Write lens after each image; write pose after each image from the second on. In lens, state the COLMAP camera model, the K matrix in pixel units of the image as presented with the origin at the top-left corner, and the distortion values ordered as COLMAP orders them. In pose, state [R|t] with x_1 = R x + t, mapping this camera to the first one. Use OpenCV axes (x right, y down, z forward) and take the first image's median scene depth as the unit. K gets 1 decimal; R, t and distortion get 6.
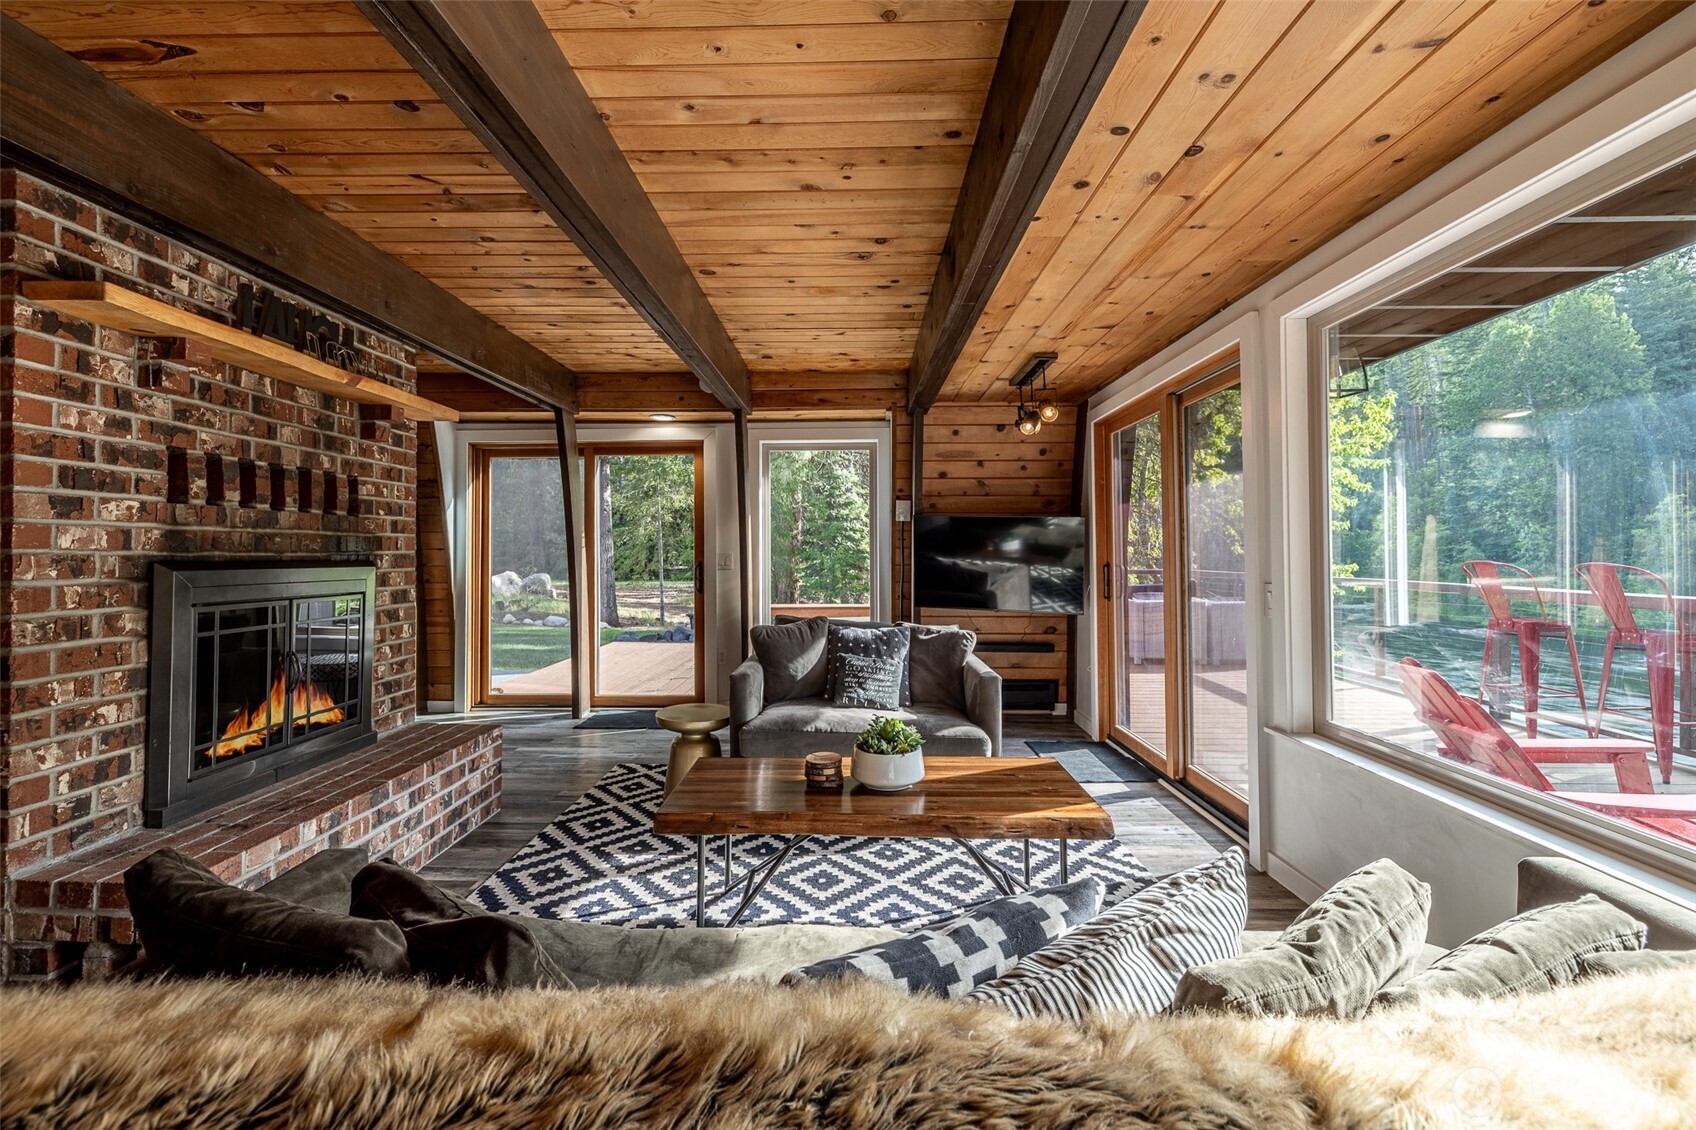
lens RADIAL K [[729.2, 0, 814.8], [0, 729.2, 536.7], [0, 0, 1]] dist [-0.000938, -0.000454]
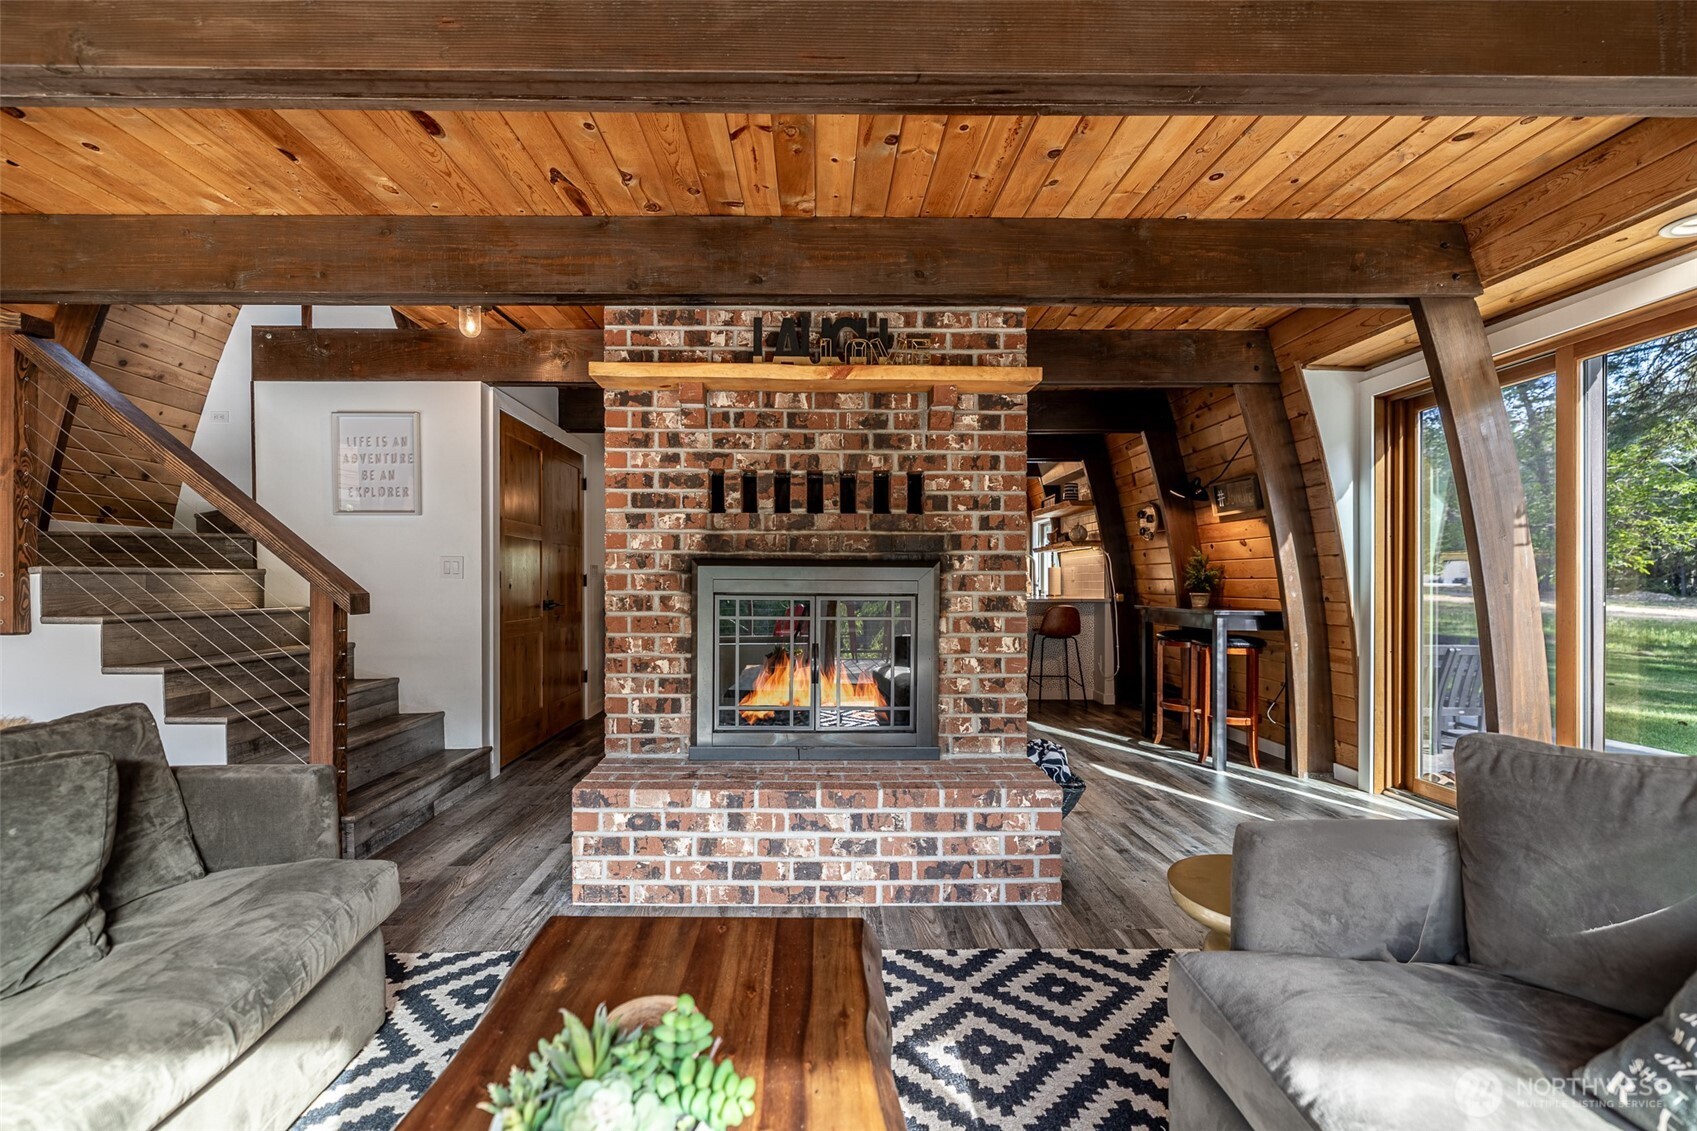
lens RADIAL K [[729.6, 0, 823.0], [0, 729.6, 588.3], [0, 0, 1]] dist [-0.000938, -0.000454]
pose [[0.069823, 0.015215, -0.997443, 0.390401], [0.018611, 0.999690, 0.016552, 0.064327], [0.997386, -0.019719, 0.069518, 1.038769]]
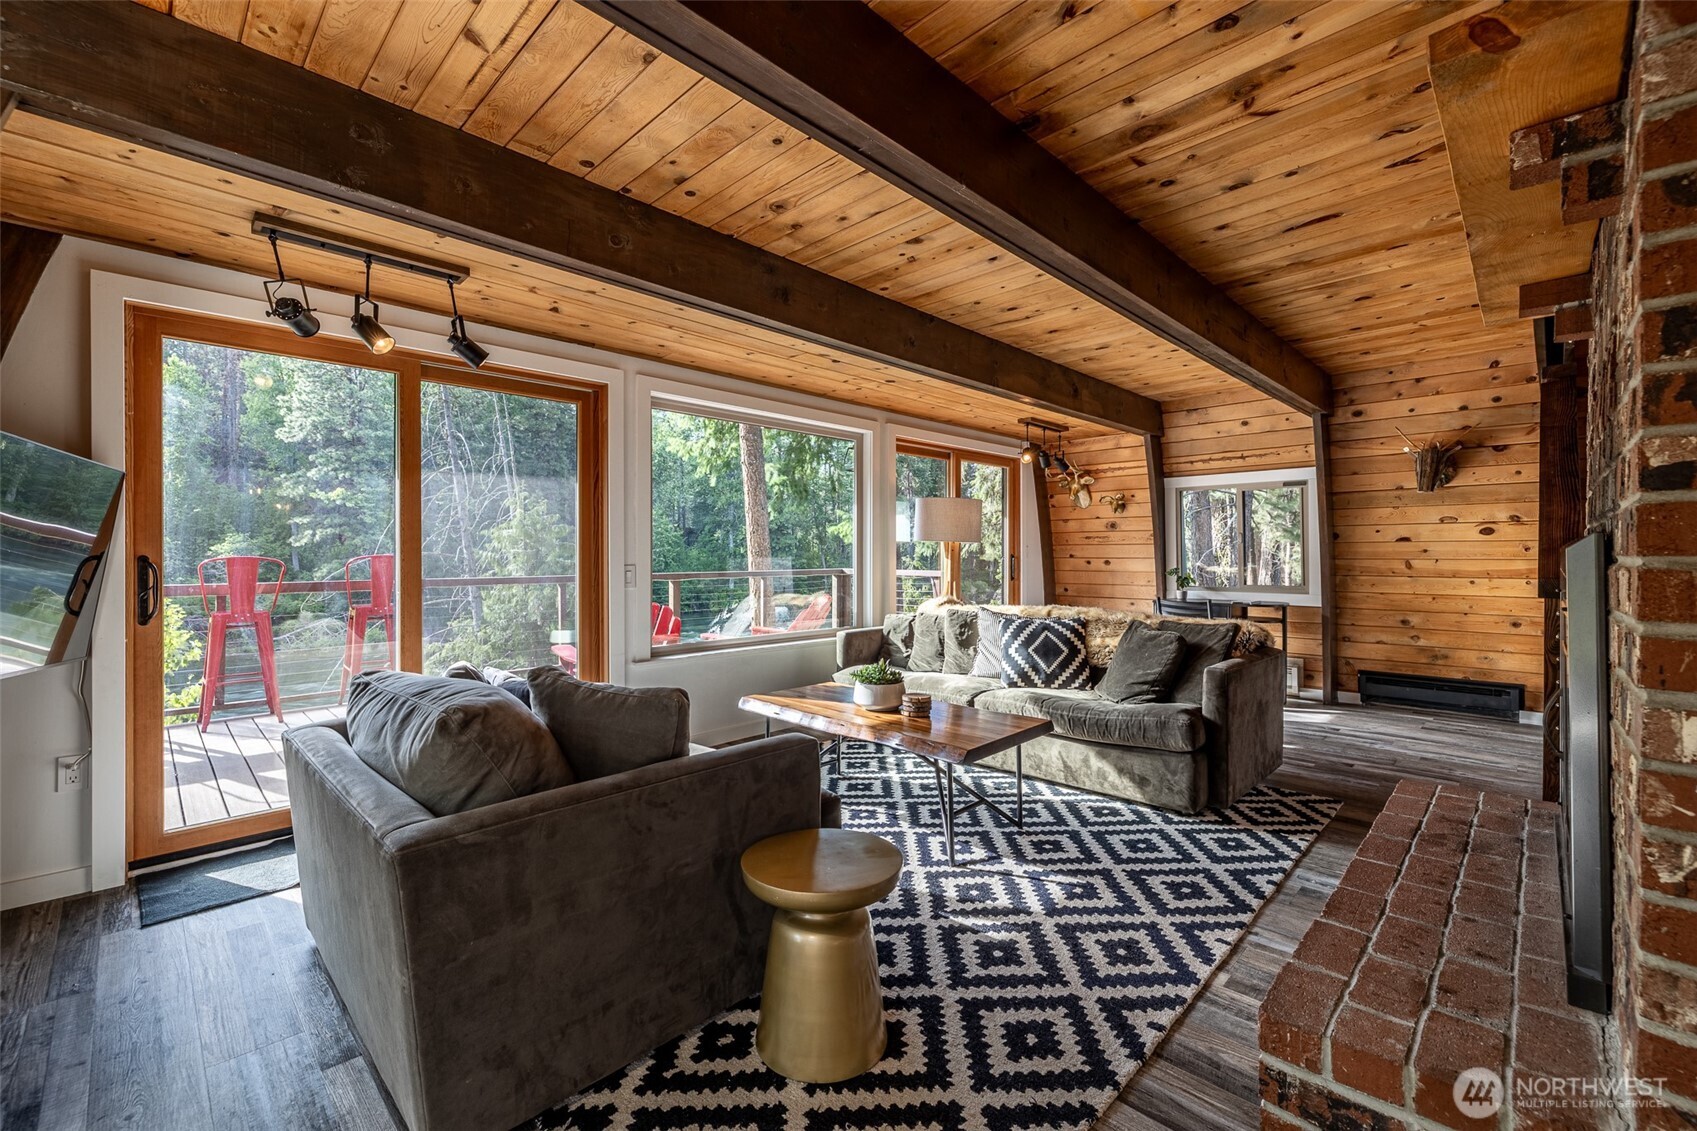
lens RADIAL K [[729.6, 0, 860.0], [0, 729.6, 555.8], [0, 0, 1]] dist [-0.000938, -0.000454]
pose [[-0.763726, 0.003662, 0.645530, -0.735909], [-0.009059, 0.999825, -0.016390, 0.072915], [-0.645477, -0.018365, -0.763559, 2.011417]]
